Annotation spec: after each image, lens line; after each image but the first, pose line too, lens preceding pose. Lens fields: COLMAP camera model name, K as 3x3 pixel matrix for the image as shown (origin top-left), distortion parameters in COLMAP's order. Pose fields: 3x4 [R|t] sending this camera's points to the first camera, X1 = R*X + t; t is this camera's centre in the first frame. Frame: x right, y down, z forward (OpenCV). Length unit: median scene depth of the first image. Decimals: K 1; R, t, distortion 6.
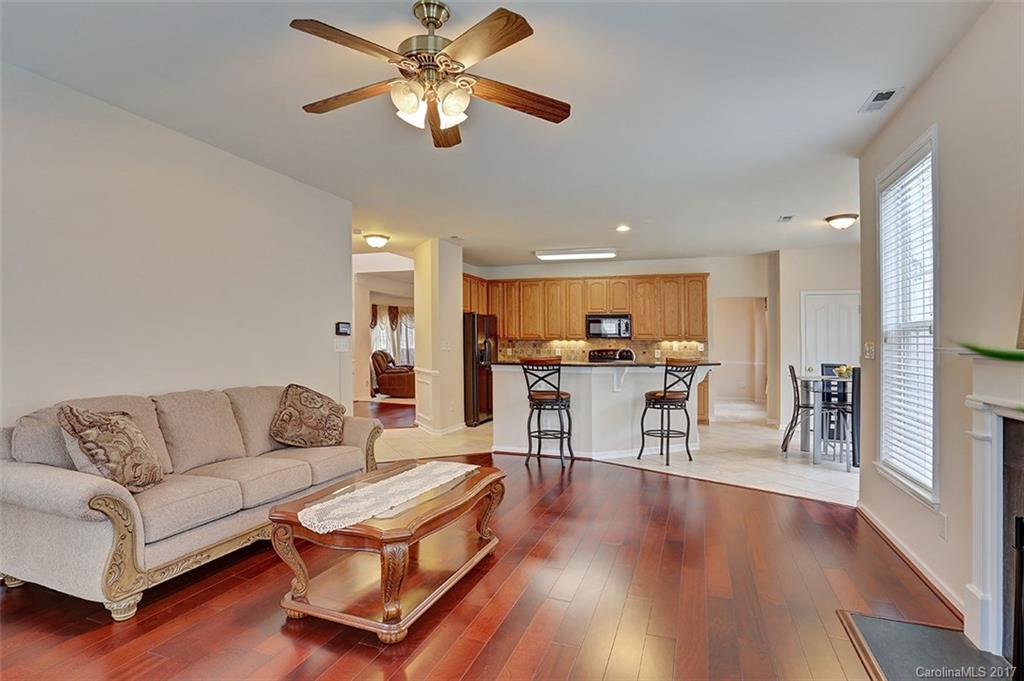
lens RADIAL K [[539.0, 0, 511.2], [0, 539.0, 341.5], [0, 0, 1]] dist [-0.036594, 0.000793]
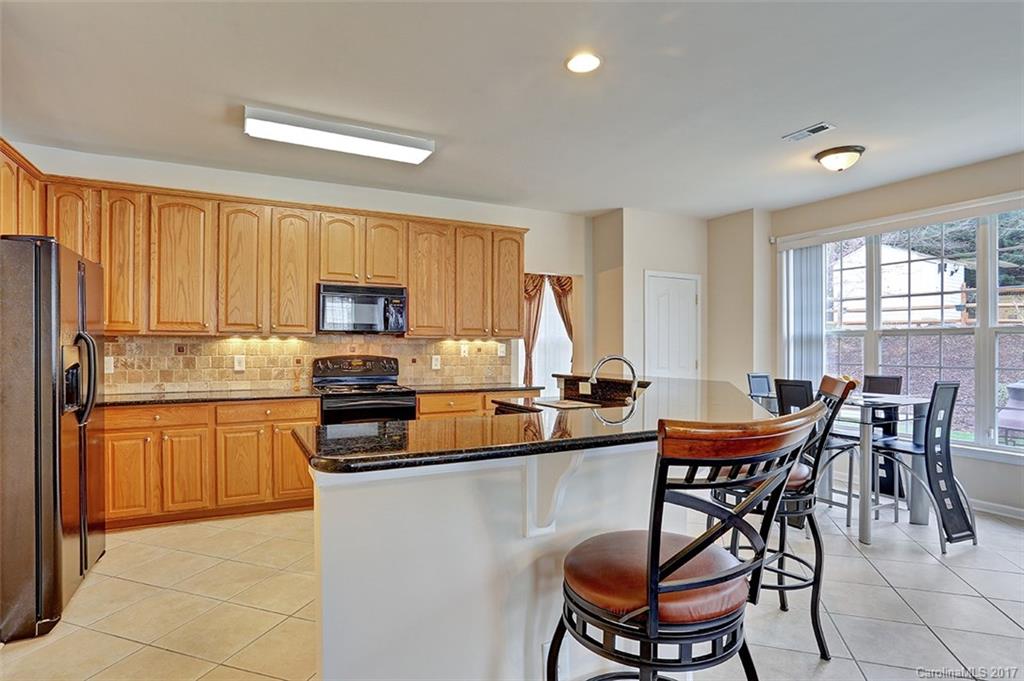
lens RADIAL K [[539.0, 0, 506.3], [0, 539.0, 341.2], [0, 0, 1]] dist [-0.036594, 0.000793]
pose [[0.697777, 0.002177, 0.716312, -0.084646], [0.002851, 0.999979, -0.005817, 0.004174], [-0.716309, 0.006101, 0.697756, 0.540263]]
